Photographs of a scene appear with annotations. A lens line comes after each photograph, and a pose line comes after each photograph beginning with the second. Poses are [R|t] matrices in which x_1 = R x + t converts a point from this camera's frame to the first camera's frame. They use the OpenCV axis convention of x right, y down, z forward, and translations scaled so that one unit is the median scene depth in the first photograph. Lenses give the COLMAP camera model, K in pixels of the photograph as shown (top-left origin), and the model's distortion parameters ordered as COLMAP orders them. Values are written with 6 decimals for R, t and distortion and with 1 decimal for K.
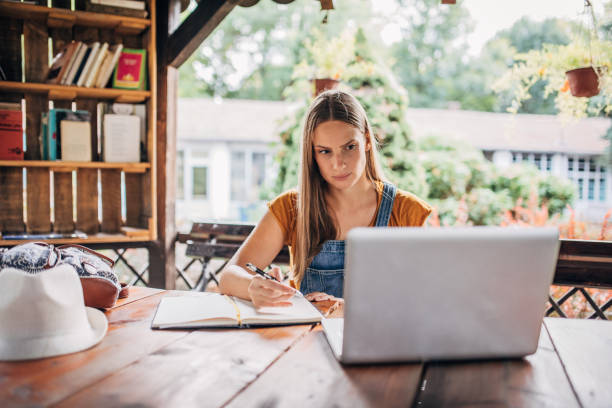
lens RADIAL K [[684.2, 0, 306.0], [0, 684.2, 204.0], [0, 0, 1]] dist [-0.004784, -0.017134]
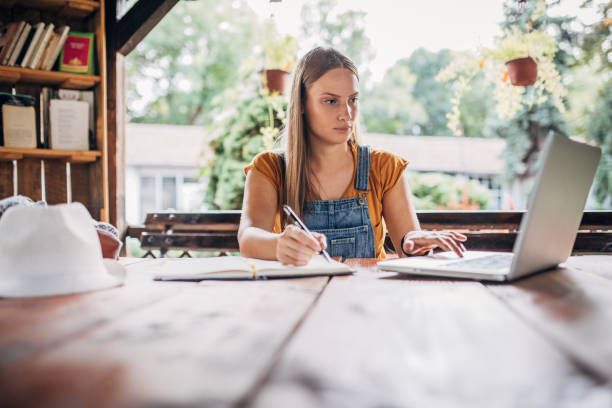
lens RADIAL K [[680.1, 0, 306.0], [0, 680.1, 204.0], [0, 0, 1]] dist [0.000064, 0.040040]
pose [[0.984494, -0.023332, 0.173858, -0.113082], [0.035430, 0.997137, -0.066809, 0.085428], [-0.171801, 0.071933, 0.982502, 0.032300]]
